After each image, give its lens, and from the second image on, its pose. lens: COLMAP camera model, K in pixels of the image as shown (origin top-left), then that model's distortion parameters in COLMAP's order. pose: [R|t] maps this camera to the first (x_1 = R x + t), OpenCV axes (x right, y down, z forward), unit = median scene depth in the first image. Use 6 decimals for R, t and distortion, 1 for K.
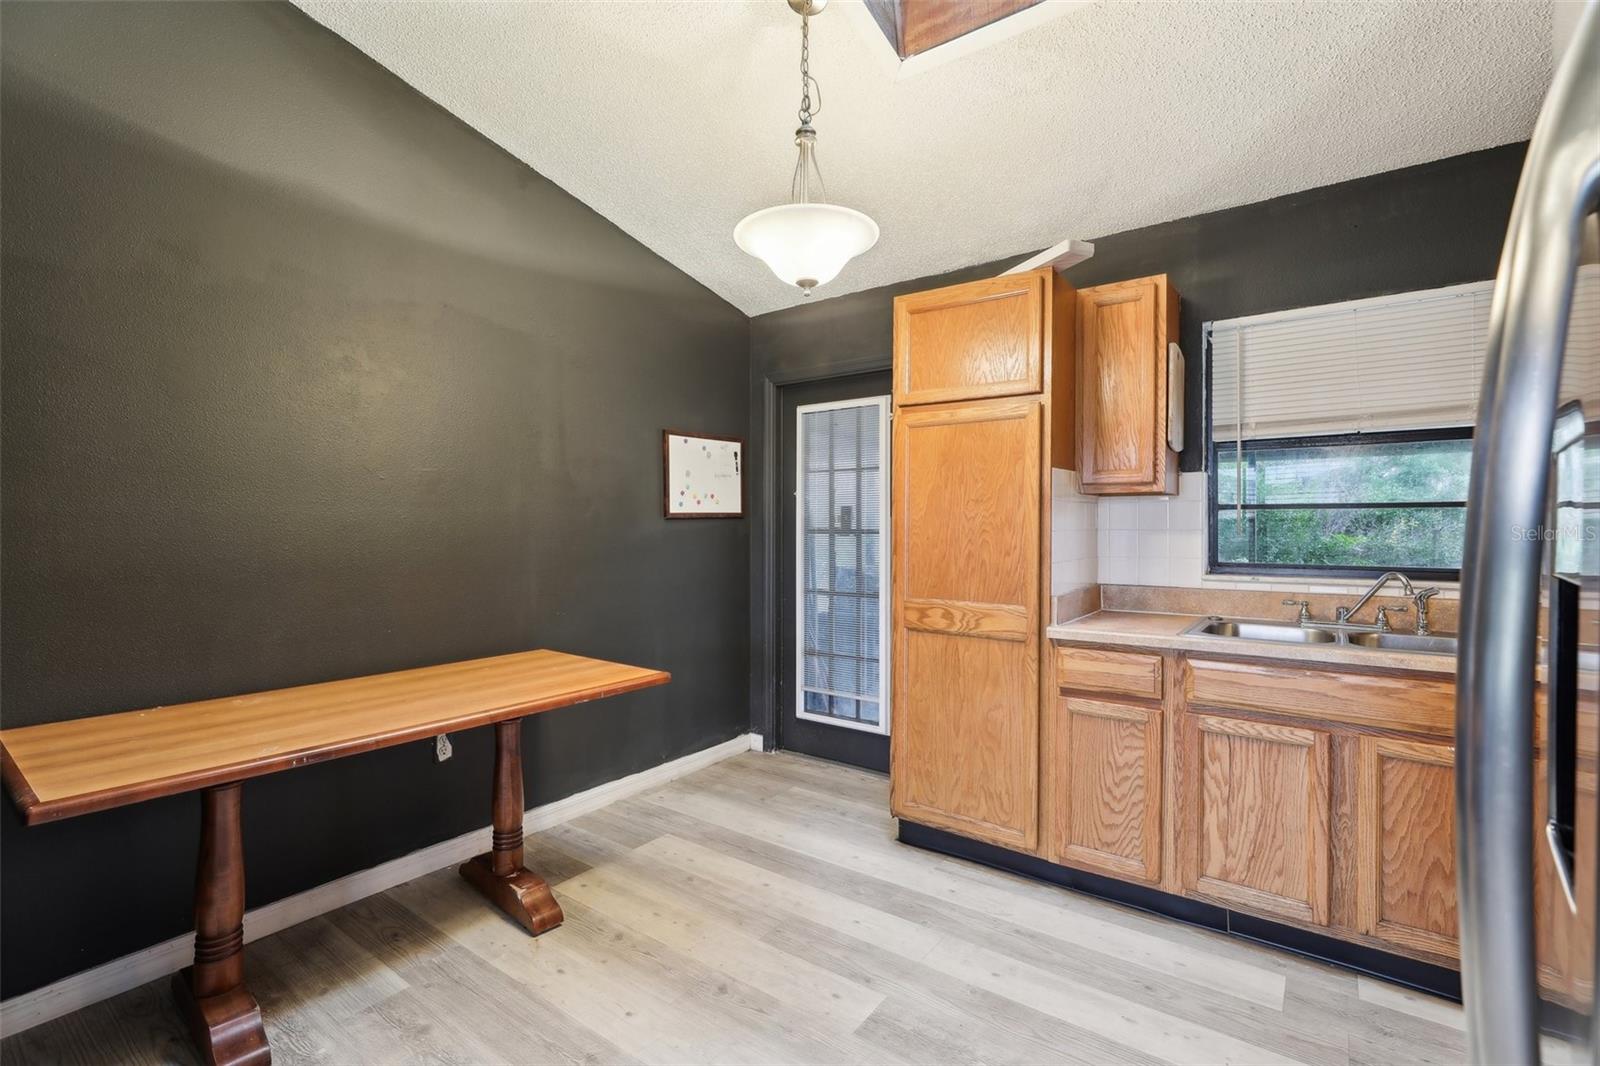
lens RADIAL K [[725.7, 0, 801.3], [0, 725.7, 527.5], [0, 0, 1]] dist [-0.000086, -0.000378]
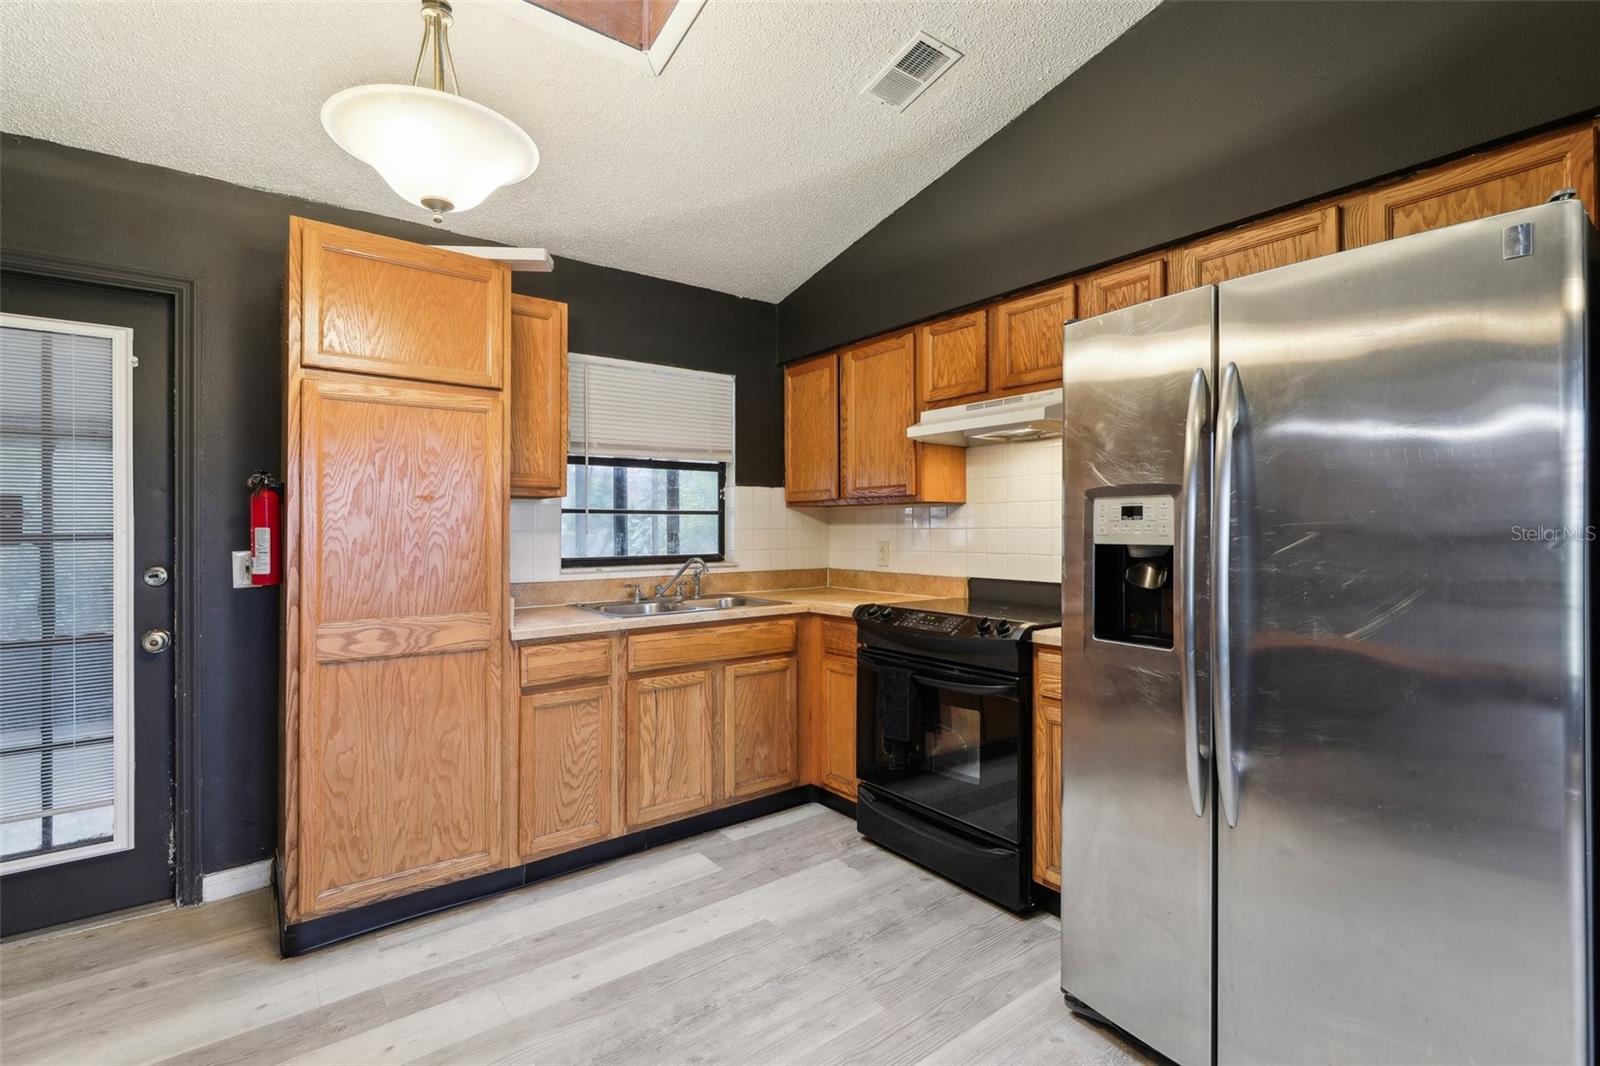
lens RADIAL K [[725.7, 0, 801.3], [0, 725.7, 527.5], [0, 0, 1]] dist [-0.000086, -0.000378]
pose [[0.276637, -0.001756, 0.960973, -0.518453], [0.005394, 0.999985, 0.000274, 0.000602], [-0.960959, 0.005108, 0.276642, 0.363623]]
